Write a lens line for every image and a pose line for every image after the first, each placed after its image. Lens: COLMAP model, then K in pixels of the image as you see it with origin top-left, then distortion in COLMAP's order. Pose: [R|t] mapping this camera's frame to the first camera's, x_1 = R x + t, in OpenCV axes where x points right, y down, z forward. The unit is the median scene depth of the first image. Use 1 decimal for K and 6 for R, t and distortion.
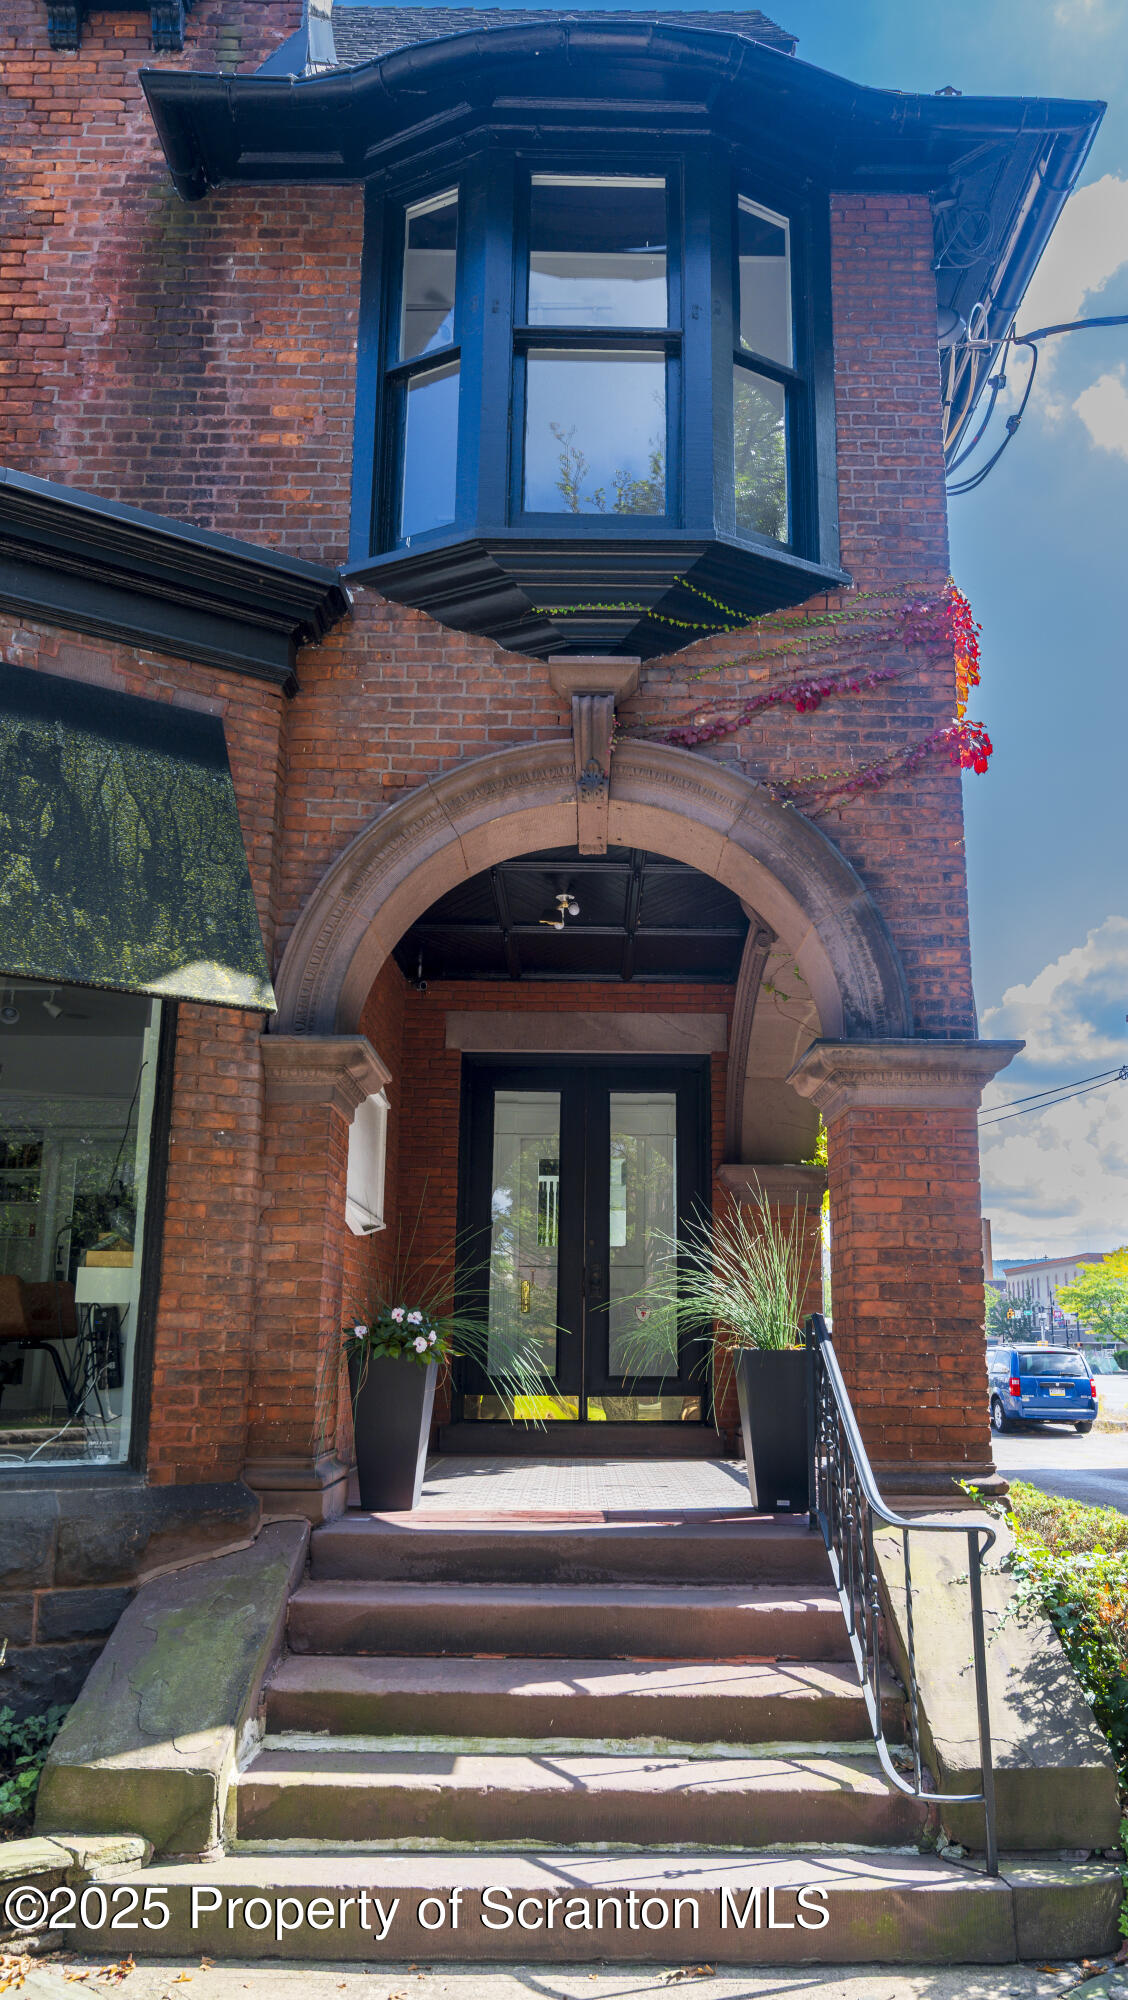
lens RADIAL K [[1353.1, 0, 564.2], [0, 1353.1, 979.7], [0, 0, 1]] dist [0.003206, 0.004395]
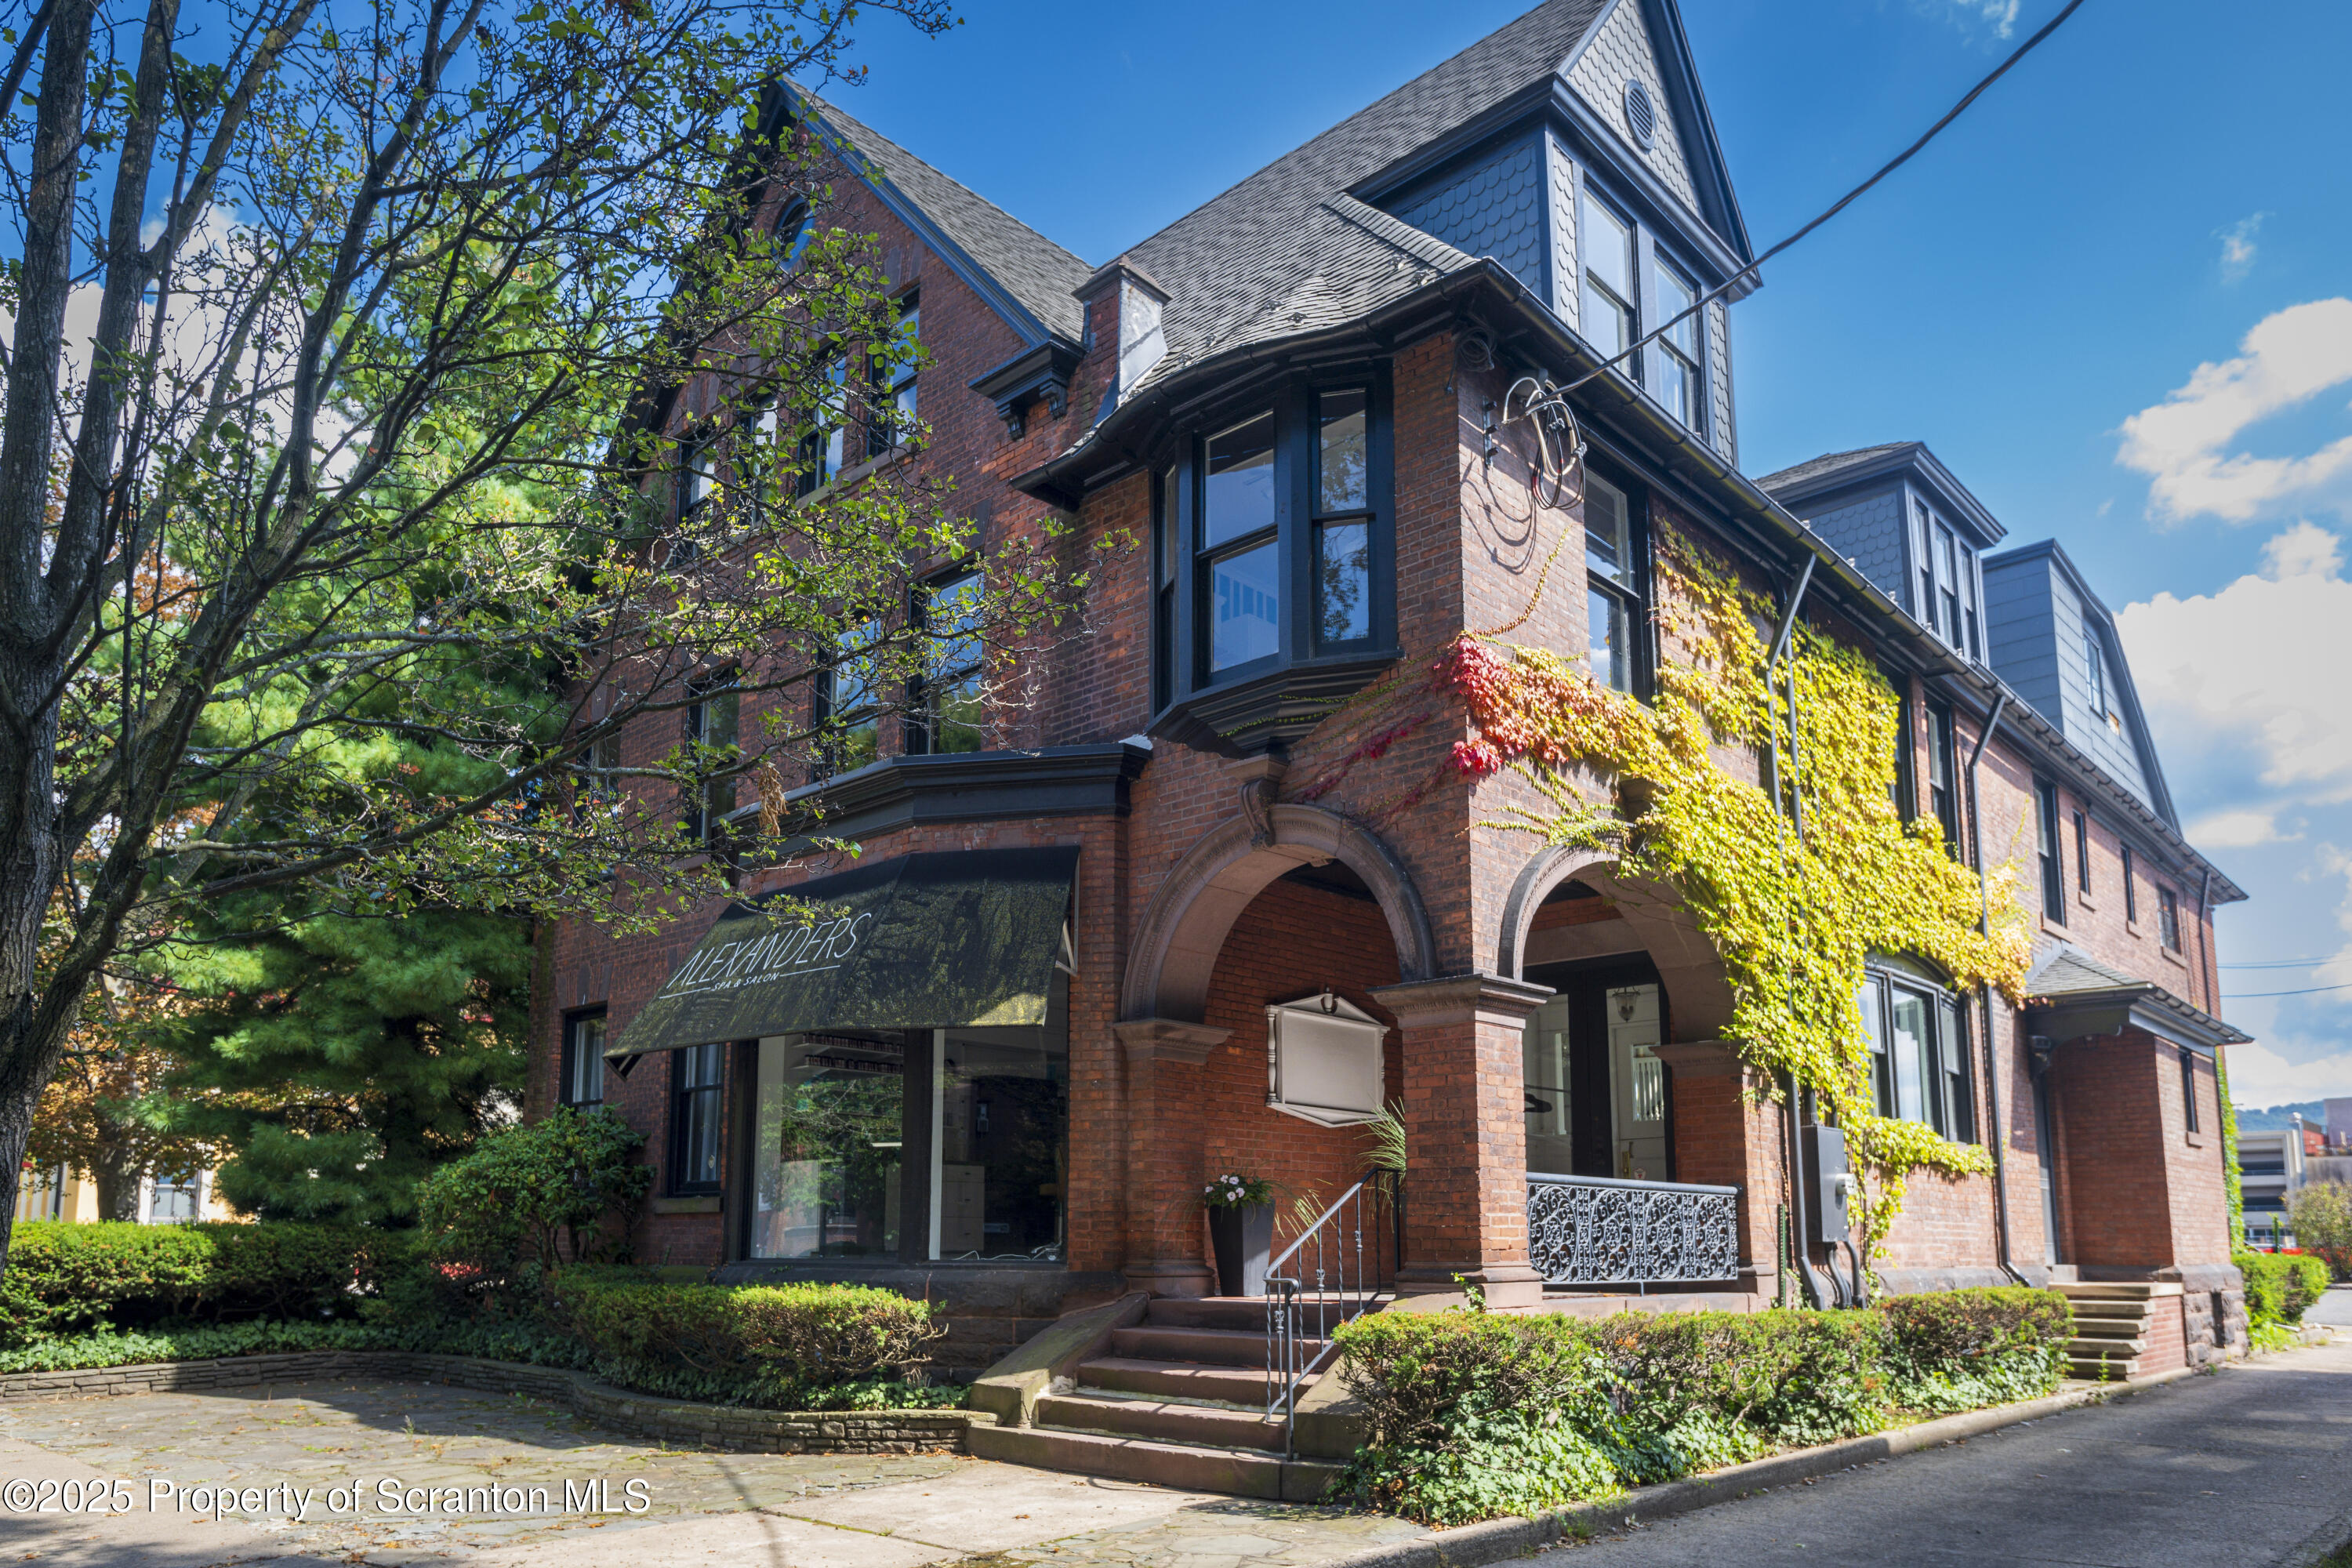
lens RADIAL K [[1572.8, 0, 1177.5], [0, 1572.8, 796.7], [0, 0, 1]] dist [-0.007238, -0.000472]
pose [[0.717668, -0.197236, -0.667870, 1.201104], [0.188377, 0.978281, -0.086485, -0.052539], [0.670423, -0.063744, 0.739236, -0.422915]]
